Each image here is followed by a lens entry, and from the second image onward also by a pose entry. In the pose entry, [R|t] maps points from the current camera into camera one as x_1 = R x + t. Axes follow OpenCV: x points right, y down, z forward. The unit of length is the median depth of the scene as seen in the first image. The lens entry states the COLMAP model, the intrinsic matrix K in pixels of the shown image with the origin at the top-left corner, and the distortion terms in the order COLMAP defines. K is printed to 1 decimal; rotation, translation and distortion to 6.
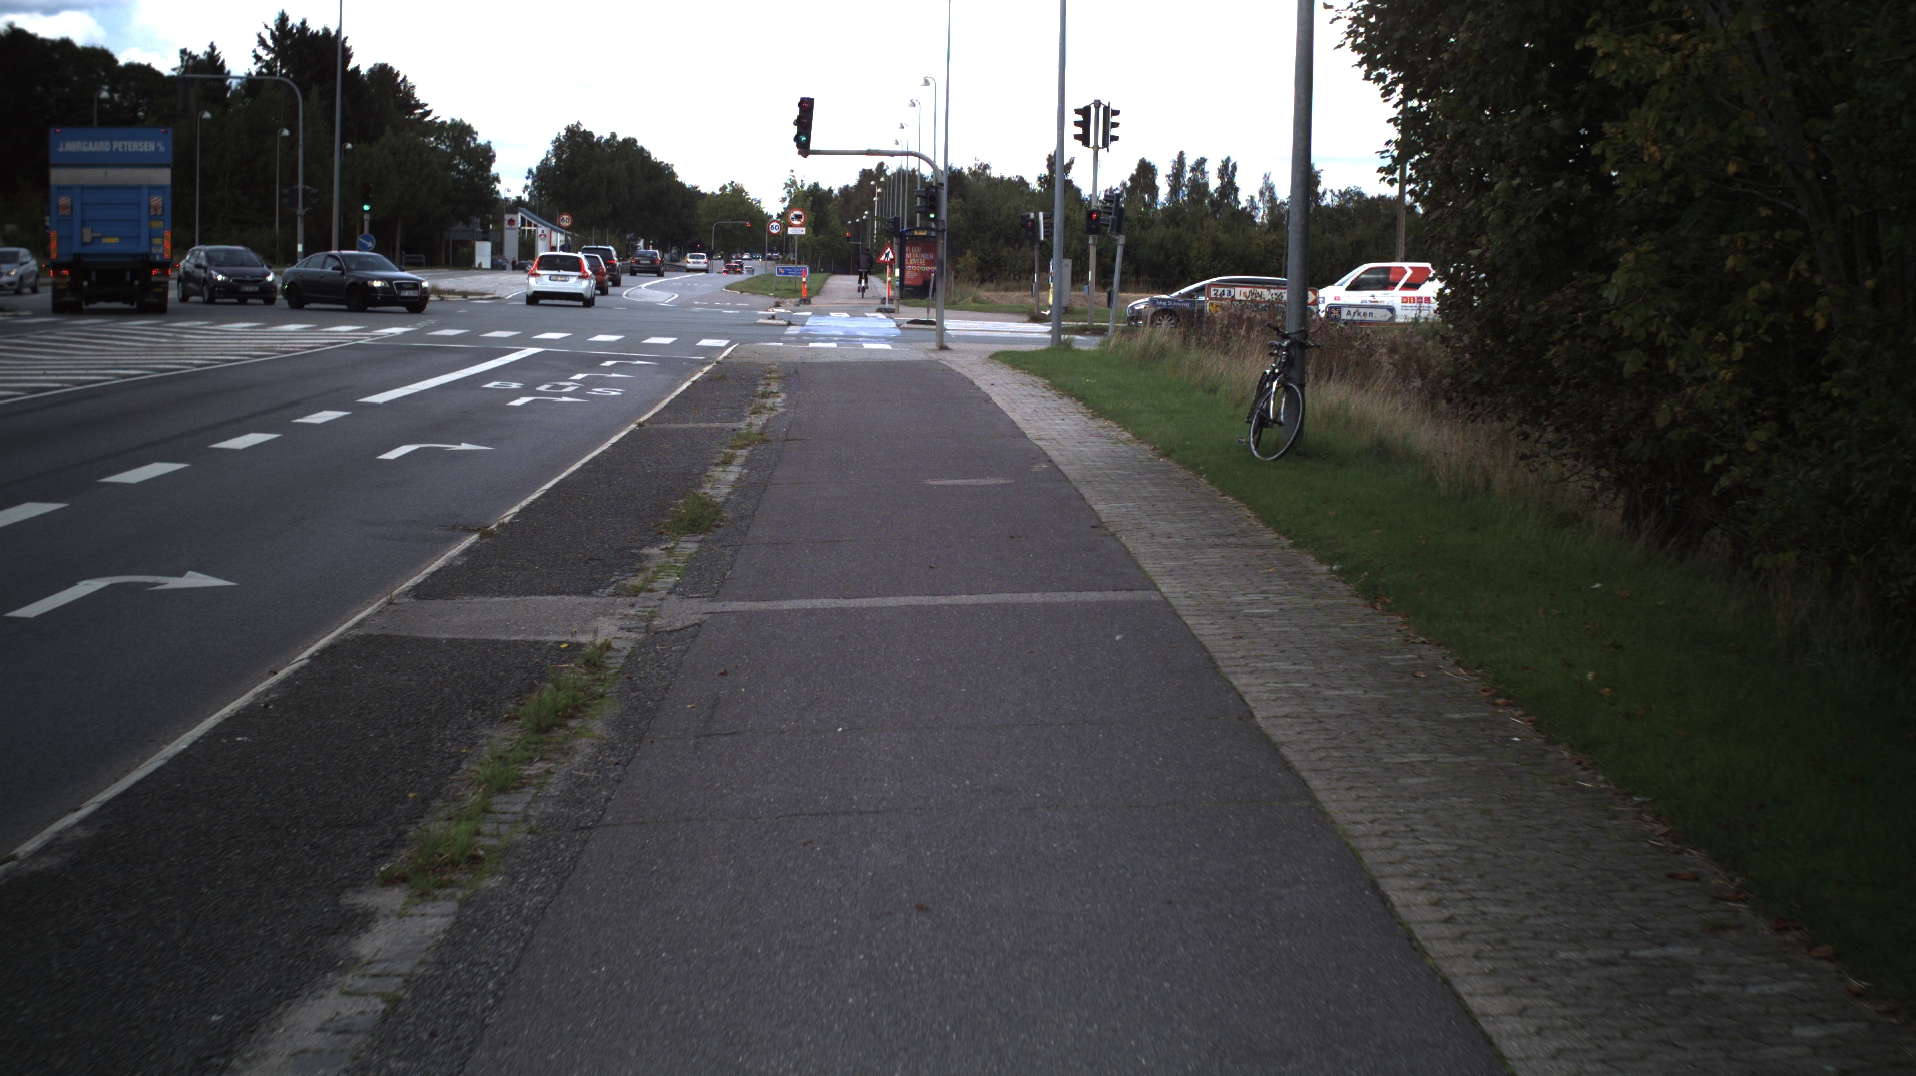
lens RADIAL K [[3384.8, 0, 958.0], [0, 3384.8, 538.0], [0, 0, 1]] dist [-0.239401, 0.015074]
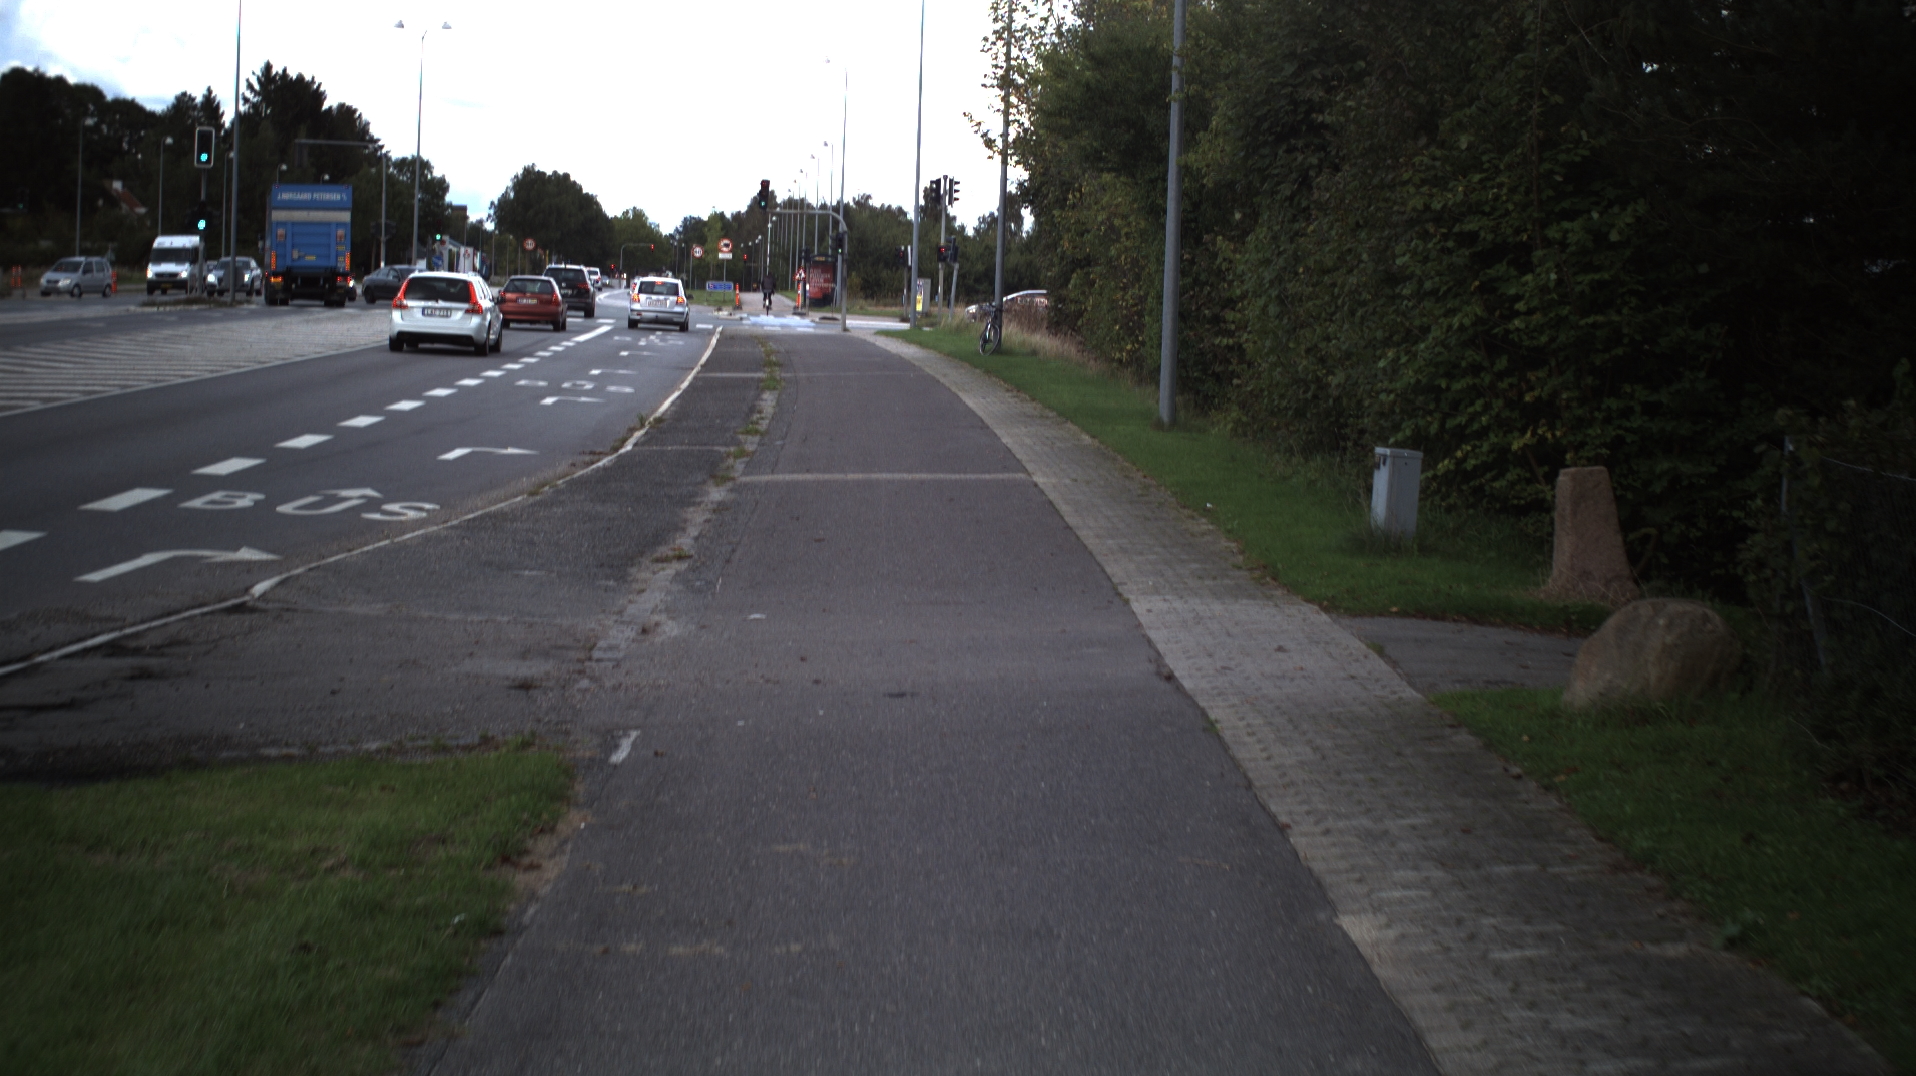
lens RADIAL K [[3384.8, 0, 958.0], [0, 3384.8, 538.0], [0, 0, 1]] dist [-0.239401, 0.015074]
pose [[0.999301, 0.009154, 0.036247, -0.005257], [-0.008911, 0.999937, -0.006862, 0.035120], [-0.036308, 0.006534, 0.999319, -0.409468]]
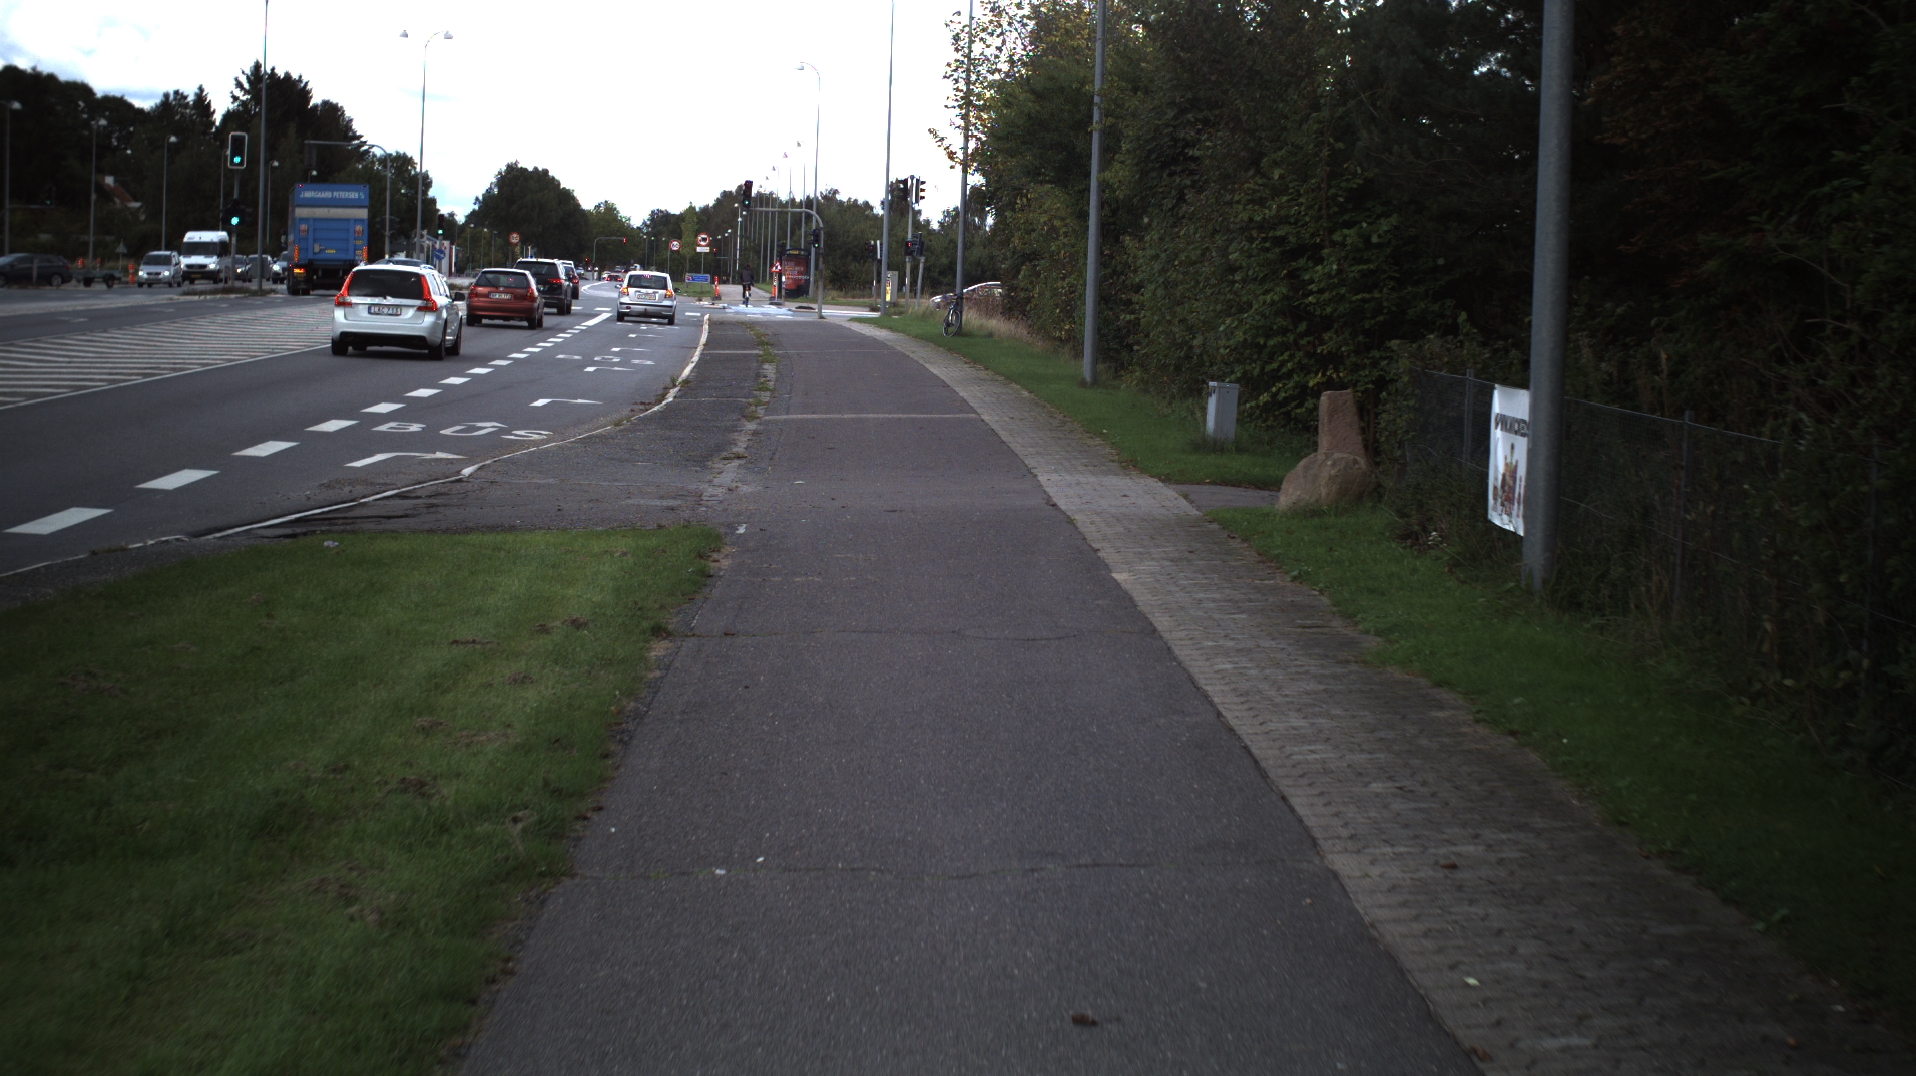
lens RADIAL K [[3384.8, 0, 958.0], [0, 3384.8, 538.0], [0, 0, 1]] dist [-0.239401, 0.015074]
pose [[0.998867, 0.009349, 0.046658, -0.009268], [-0.009131, 0.999946, -0.004893, 0.044016], [-0.046701, 0.004461, 0.998899, -0.512214]]
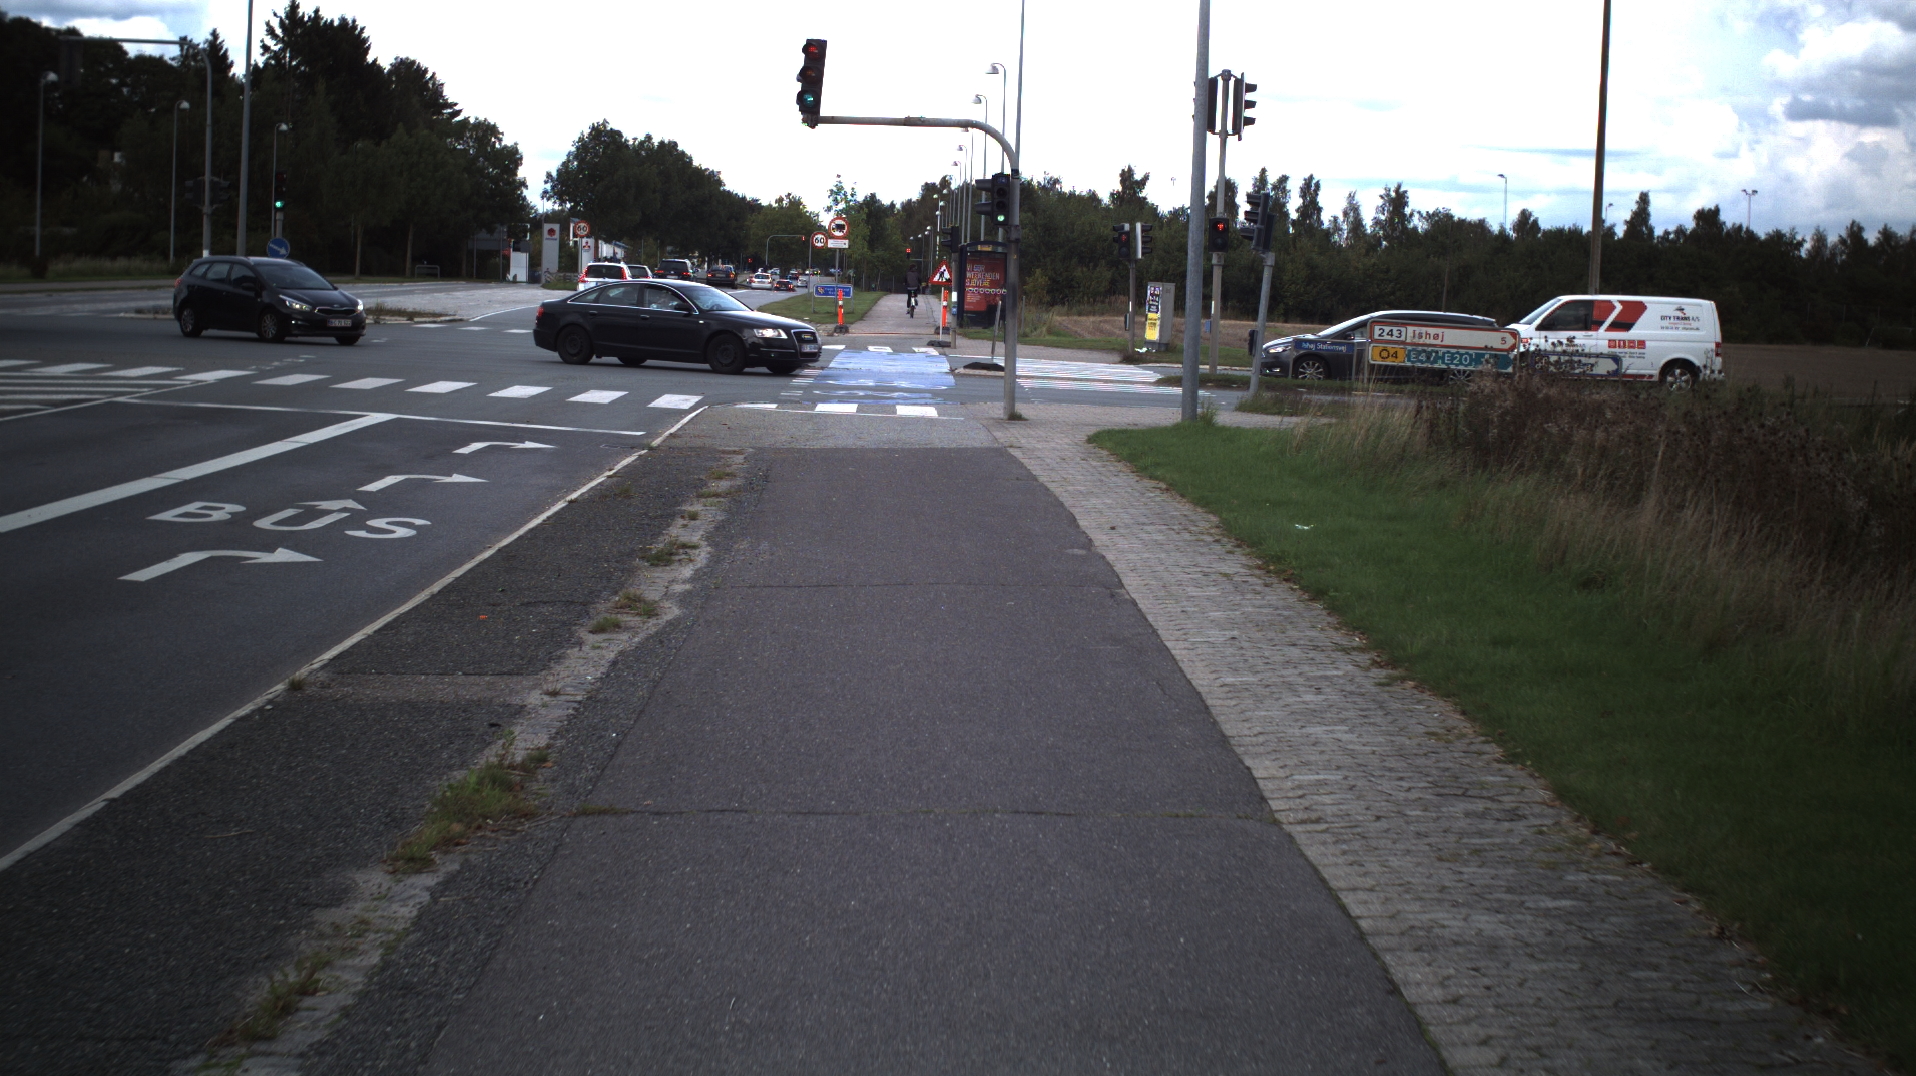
lens RADIAL K [[3384.8, 0, 958.0], [0, 3384.8, 538.0], [0, 0, 1]] dist [-0.239401, 0.015074]
pose [[0.999712, 0.015925, -0.017934, -0.002003], [-0.016021, 0.999858, -0.005203, -0.017662], [0.017848, 0.005489, 0.999826, 0.205317]]
